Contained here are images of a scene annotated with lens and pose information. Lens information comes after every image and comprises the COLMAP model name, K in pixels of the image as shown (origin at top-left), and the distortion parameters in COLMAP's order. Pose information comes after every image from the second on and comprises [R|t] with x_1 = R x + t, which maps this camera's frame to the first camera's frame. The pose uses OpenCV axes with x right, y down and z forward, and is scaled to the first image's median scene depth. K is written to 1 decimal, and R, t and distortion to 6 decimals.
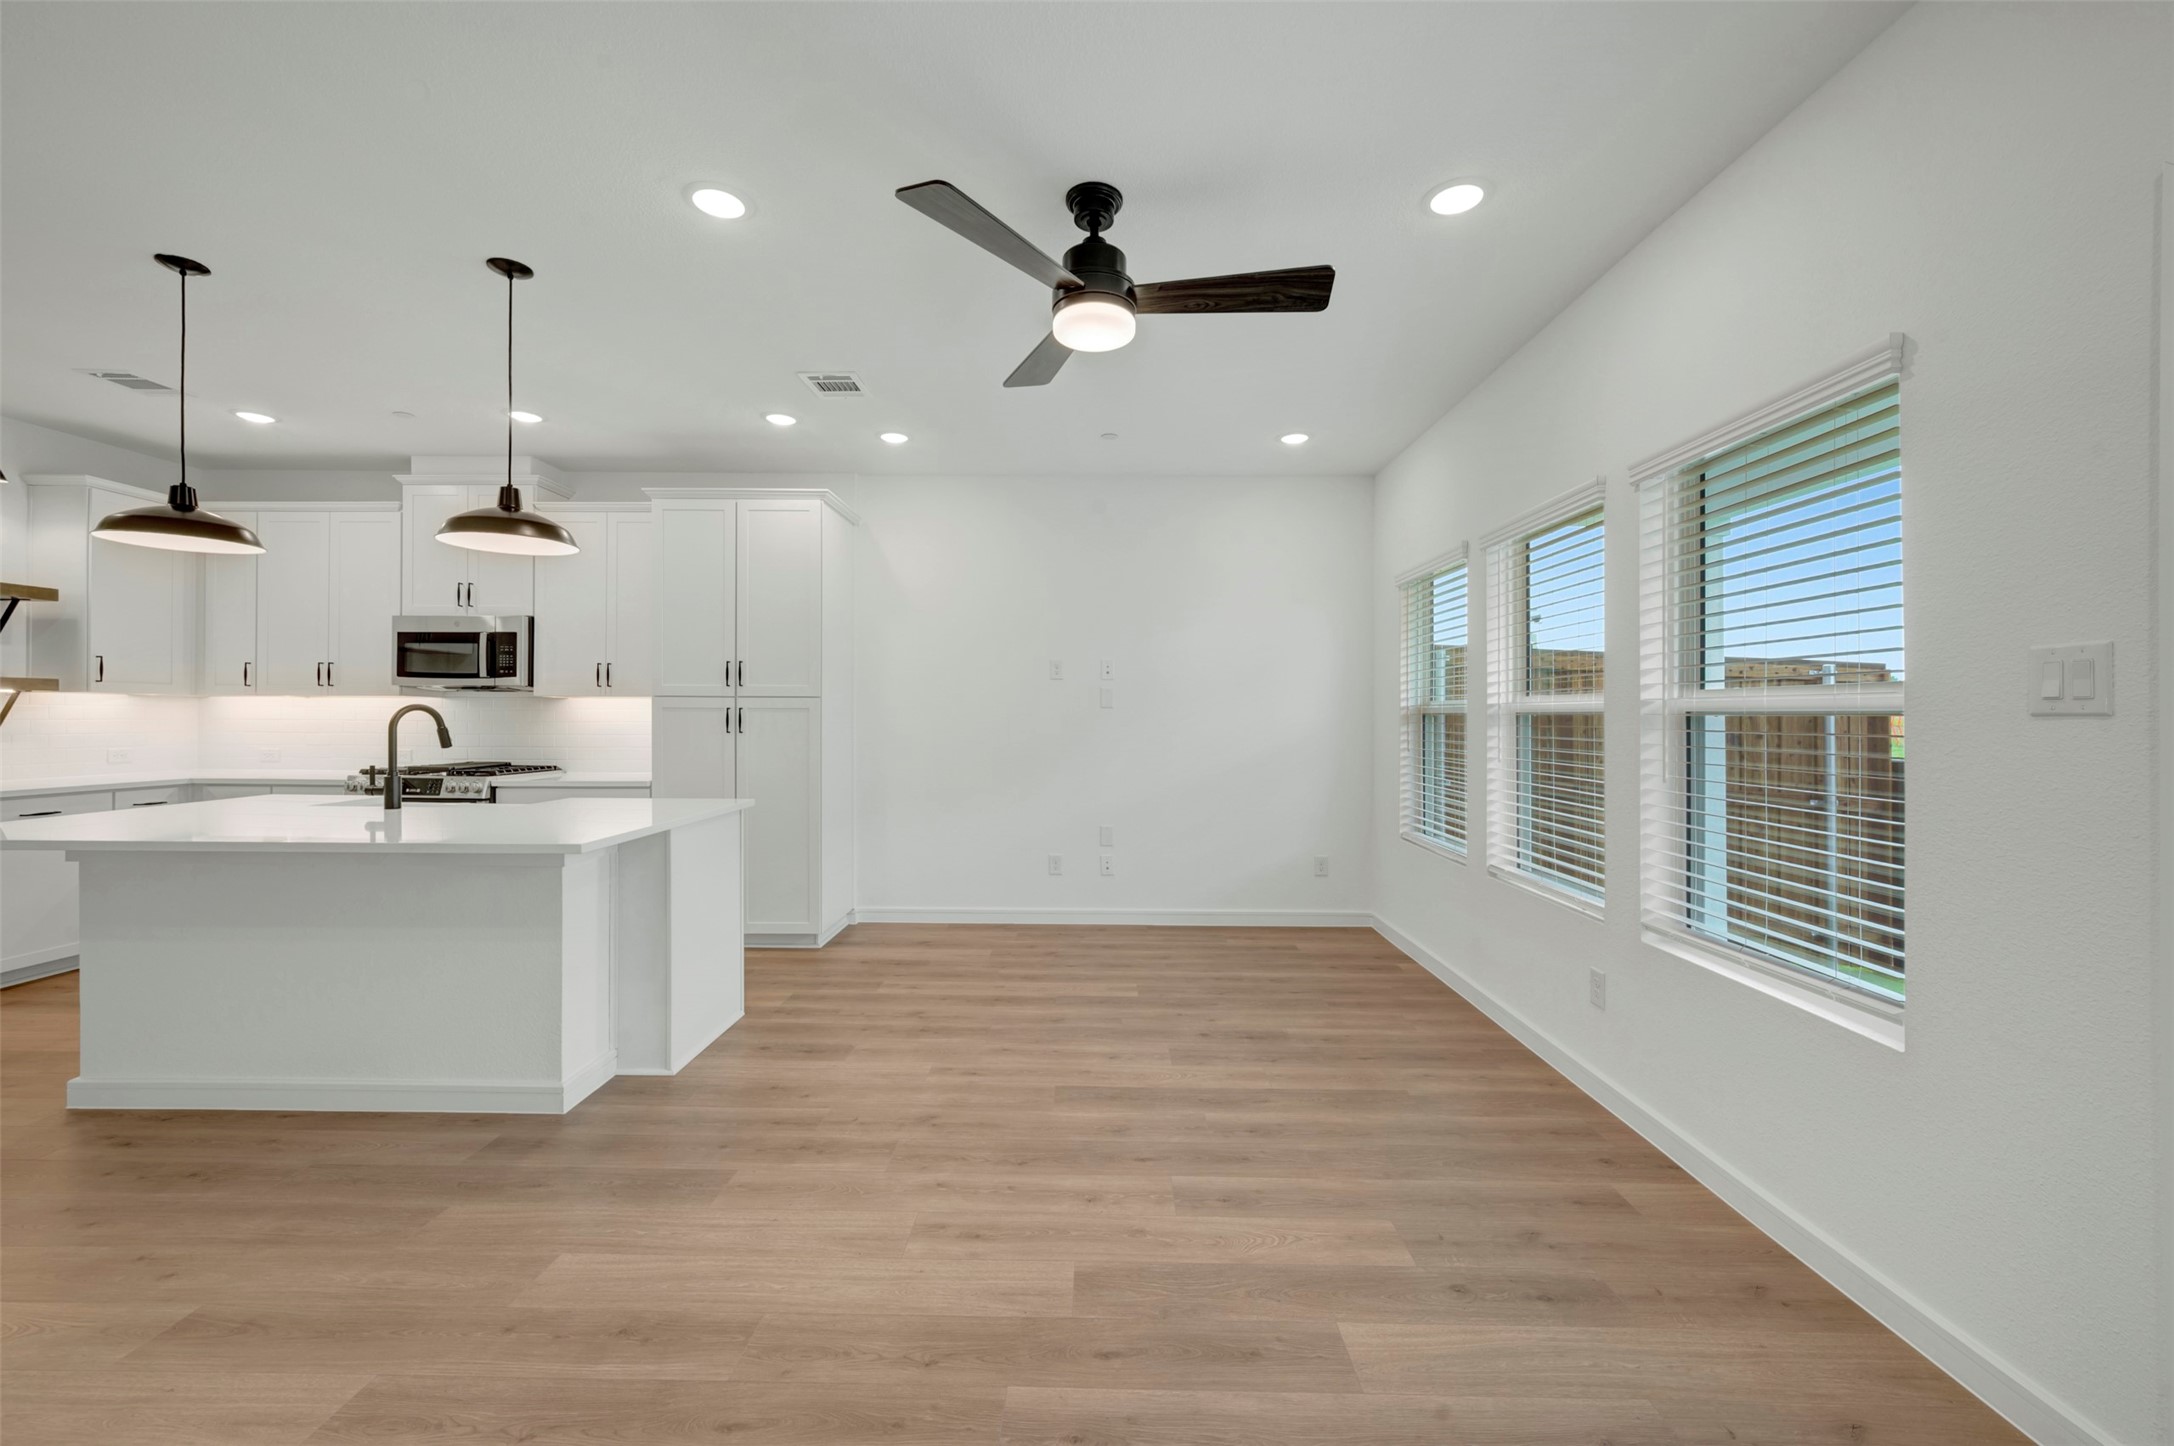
lens RADIAL K [[860.1, 0, 1091.7], [0, 860.1, 721.7], [0, 0, 1]] dist [0.000866, 0.000420]
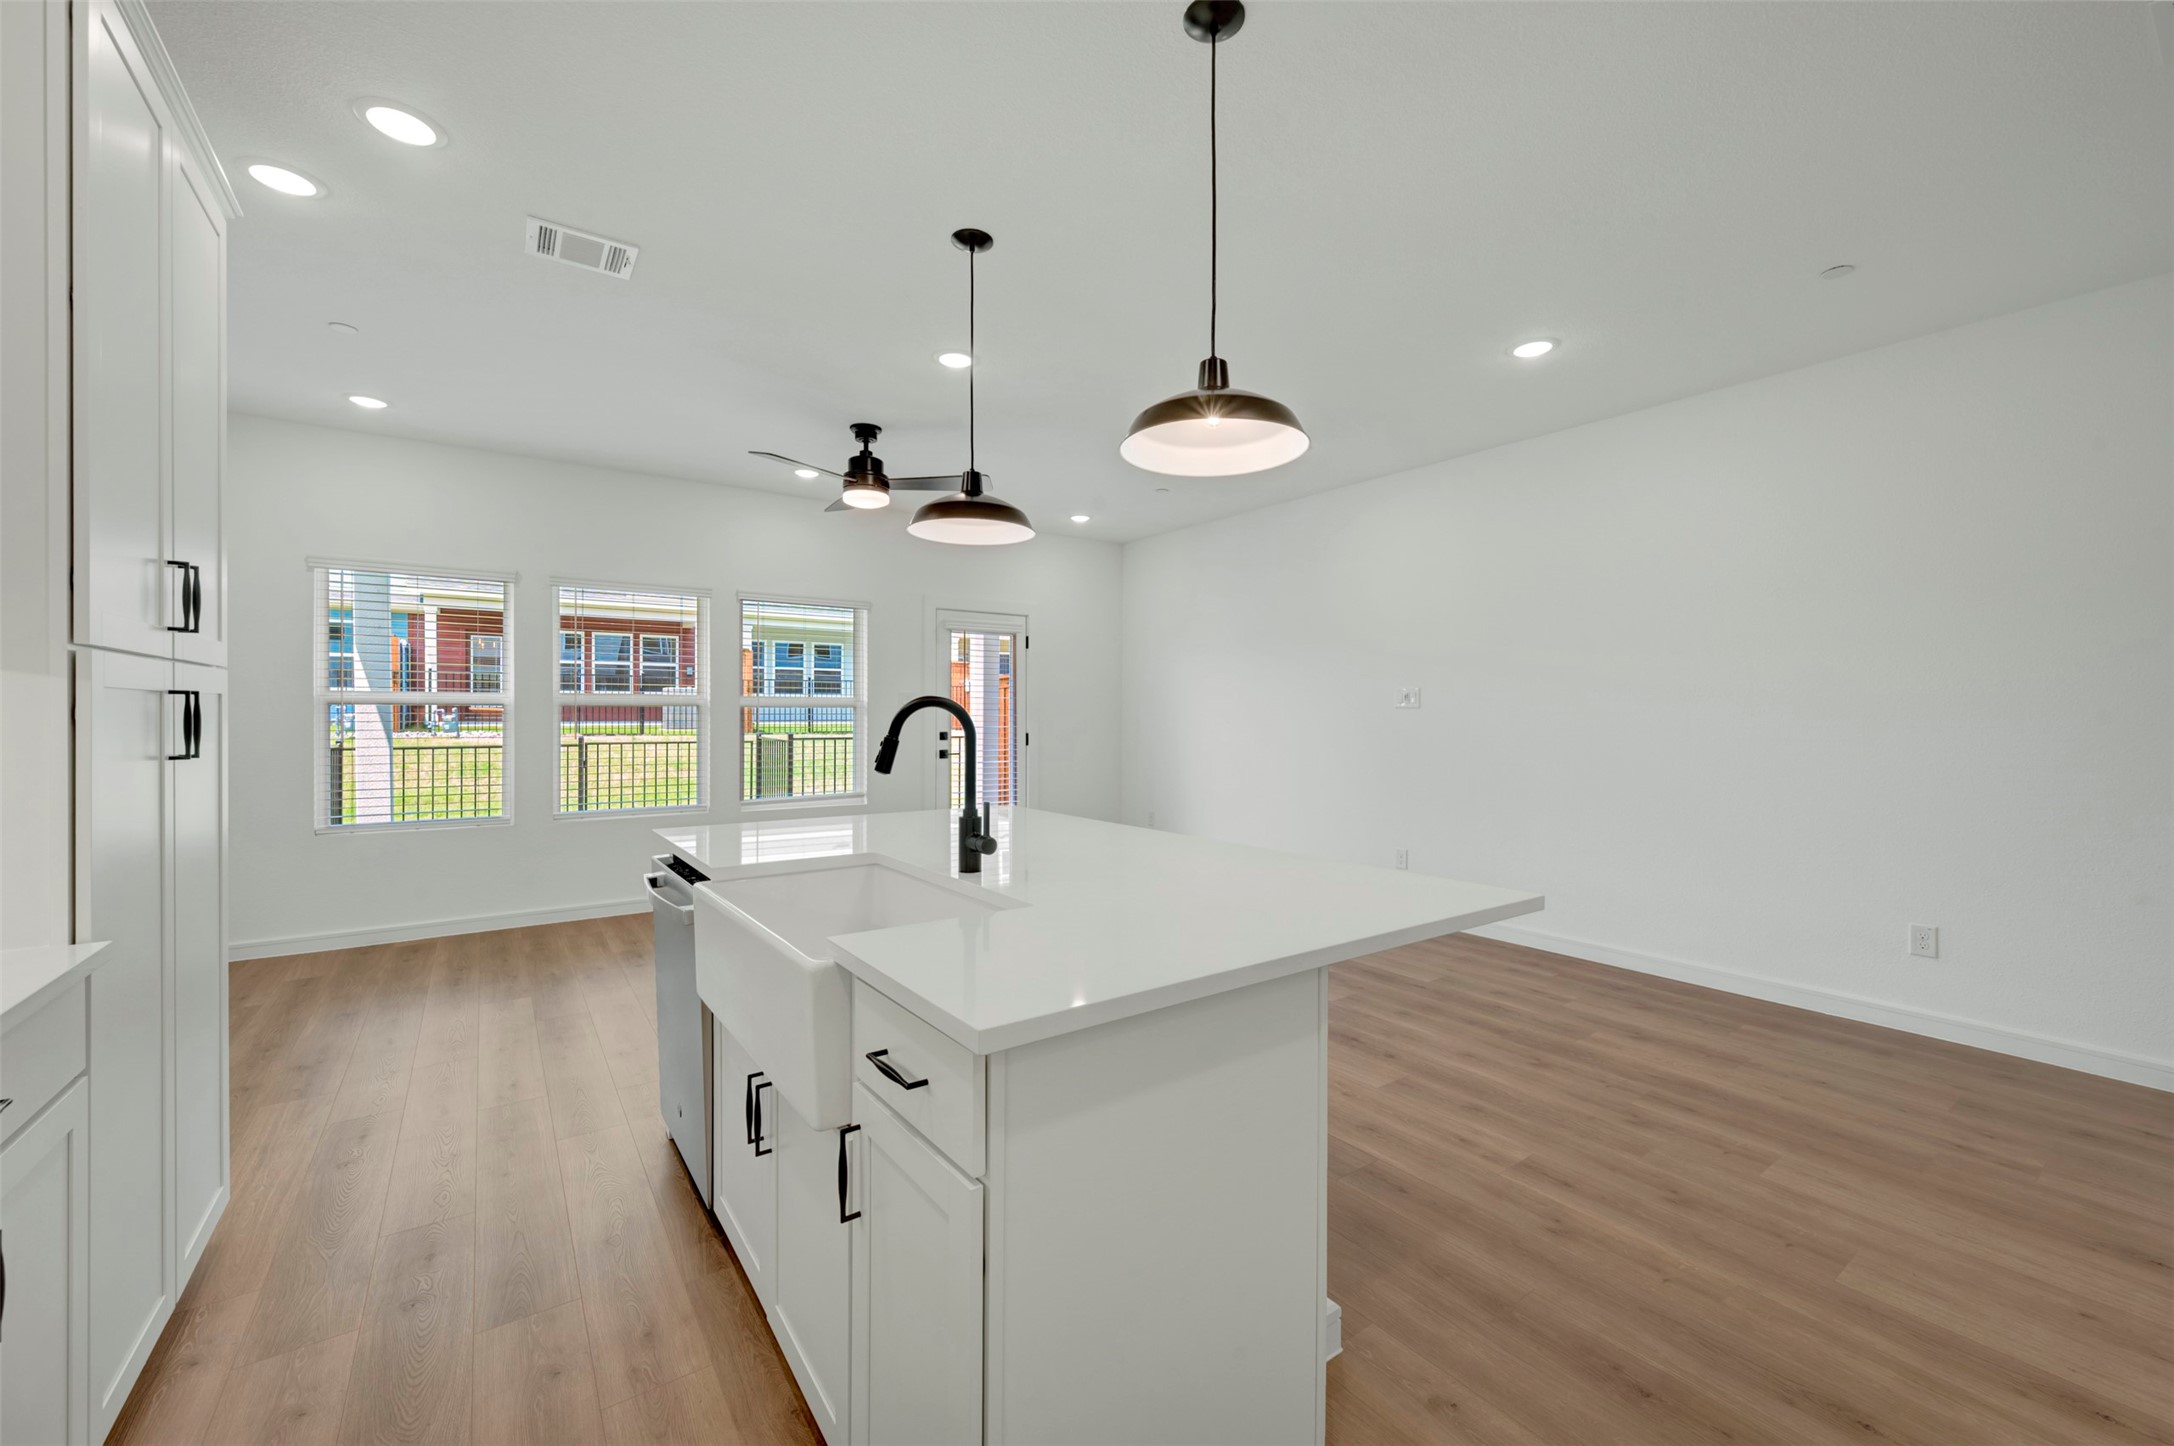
lens RADIAL K [[859.4, 0, 1096.1], [0, 859.4, 717.3], [0, 0, 1]] dist [-0.000393, 0.000026]
pose [[-0.589771, -0.014771, 0.807435, -1.306017], [-0.001849, 0.999855, 0.016940, -0.016018], [-0.807568, 0.008498, -0.589713, 1.243796]]
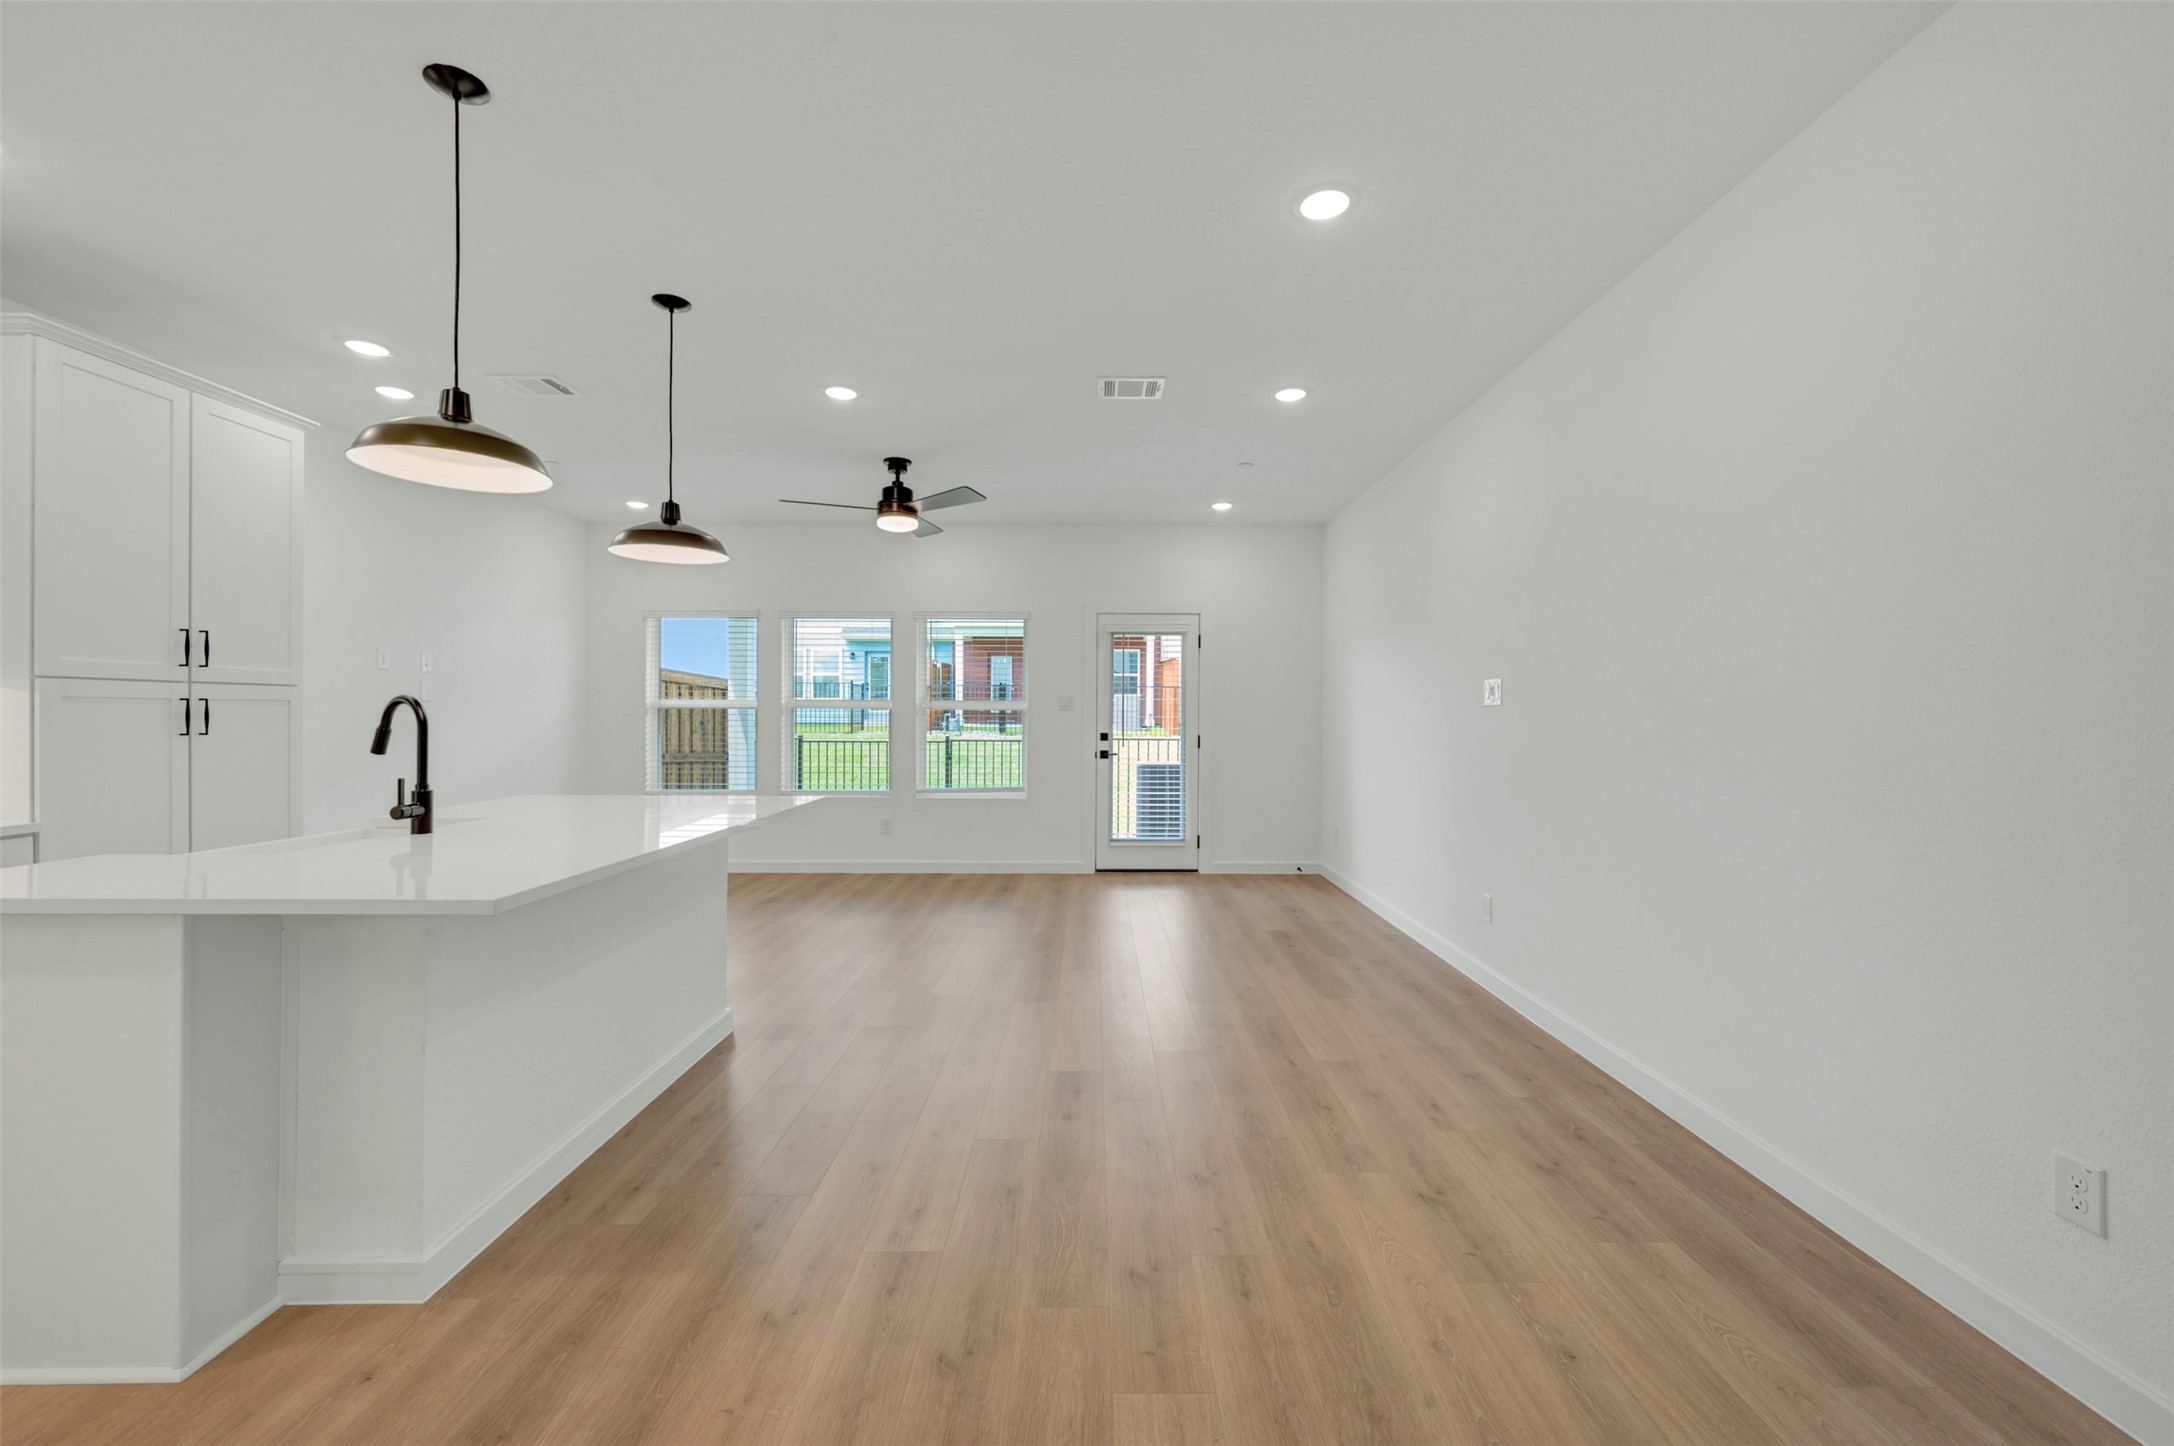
lens RADIAL K [[856.9, 0, 1093.4], [0, 856.9, 720.4], [0, 0, 1]] dist [0.001440, 0.000276]
pose [[-0.012854, -0.013648, 0.999824, -1.529626], [0.005003, 0.999893, 0.013713, -0.005508], [-0.999905, 0.005179, -0.012785, 0.404917]]
